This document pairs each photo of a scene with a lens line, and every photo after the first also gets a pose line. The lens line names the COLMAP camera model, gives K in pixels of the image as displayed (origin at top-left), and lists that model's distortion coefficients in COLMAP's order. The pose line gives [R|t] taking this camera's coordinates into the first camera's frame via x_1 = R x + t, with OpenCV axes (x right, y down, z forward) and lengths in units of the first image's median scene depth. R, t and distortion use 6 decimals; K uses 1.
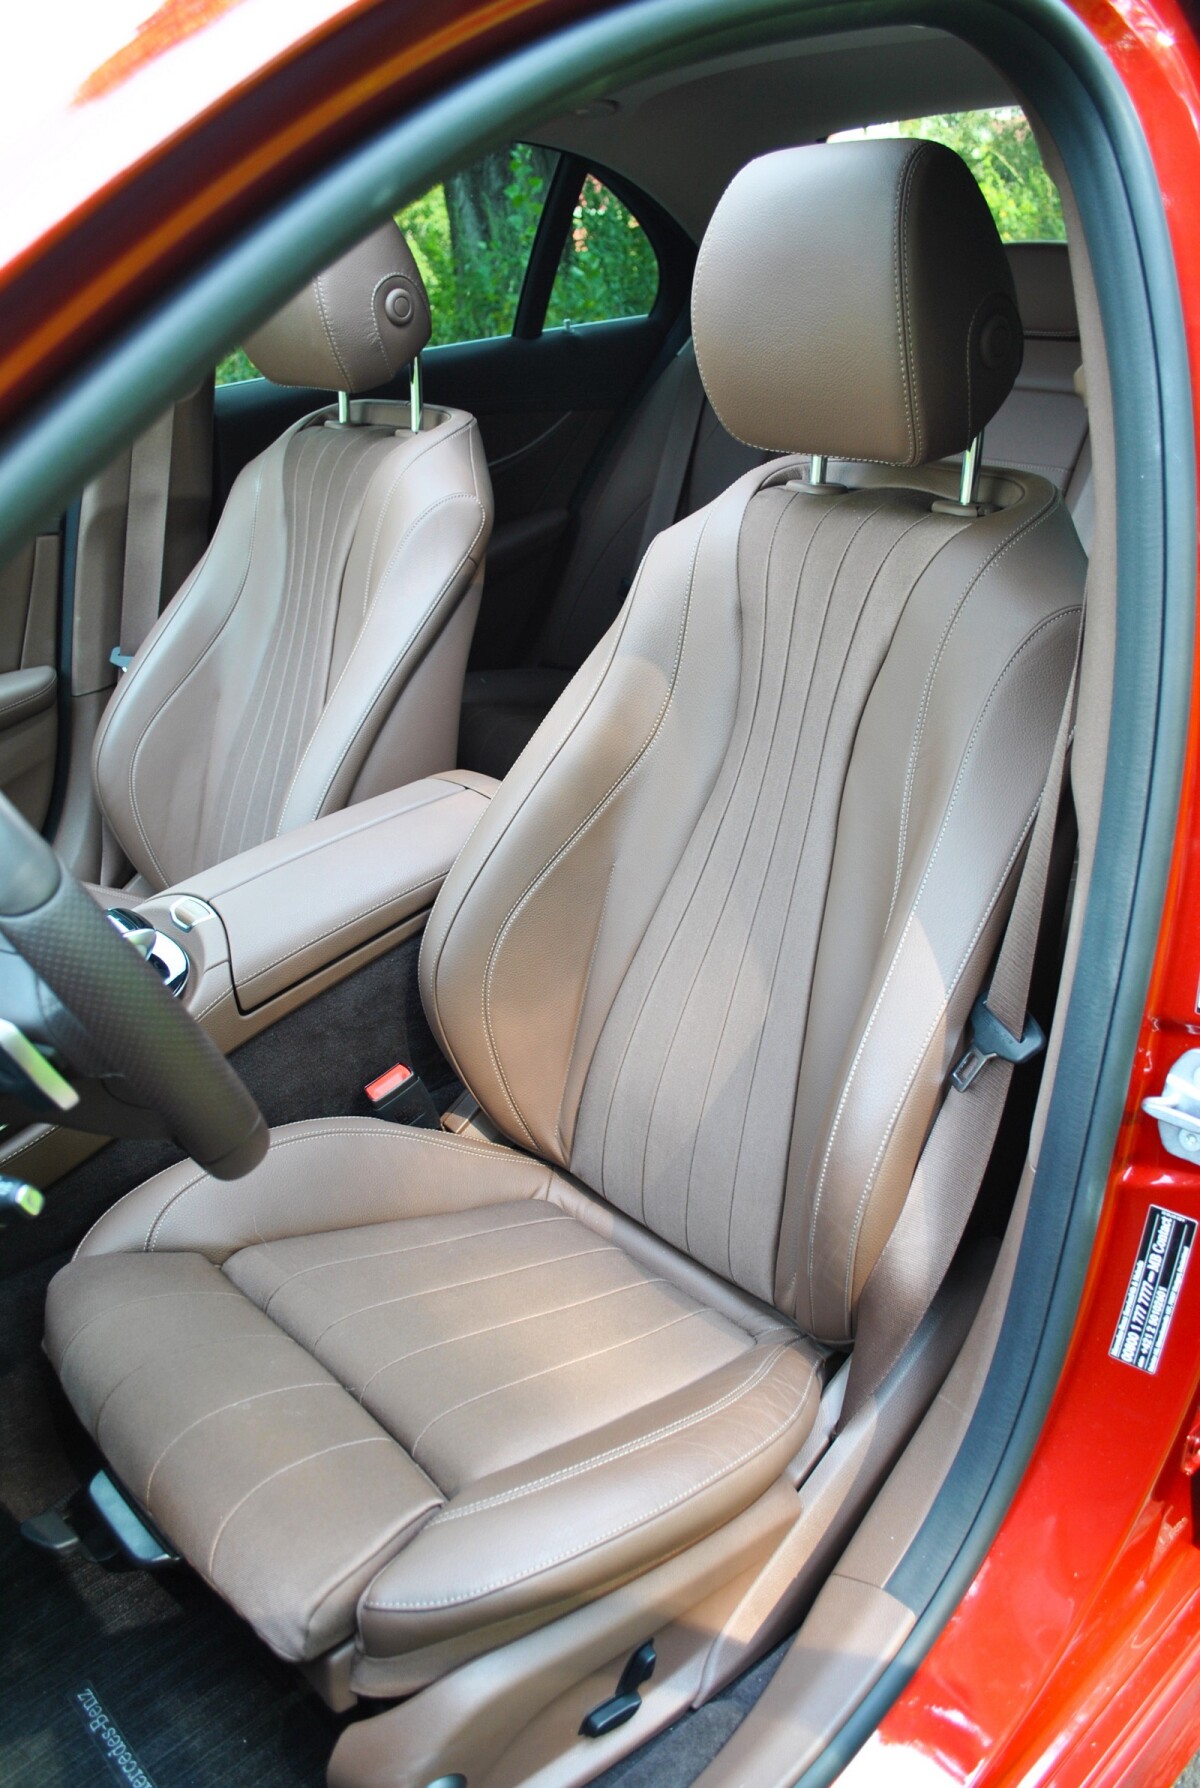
lens RADIAL K [[1398.6, 0, 597.7], [0, 1398.6, 902.0], [0, 0, 1]] dist [-0.089183, 0.016716]
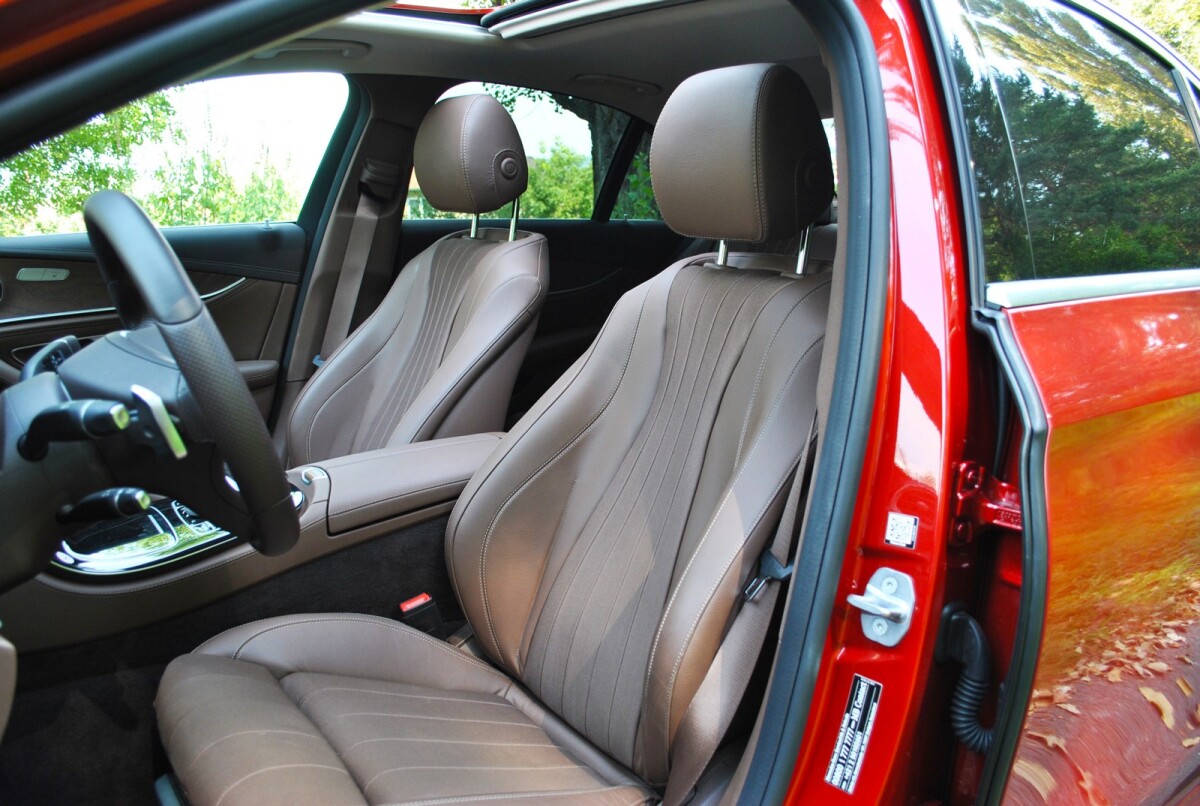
lens RADIAL K [[938.7, 0, 601.9], [0, 938.7, 400.8], [0, 0, 1]] dist [-0.089183, 0.016716]
pose [[0.990196, 0.117608, -0.075373, 0.144637], [-0.133121, 0.957987, -0.254048, 0.199453], [0.042328, 0.261591, 0.964250, -0.075342]]
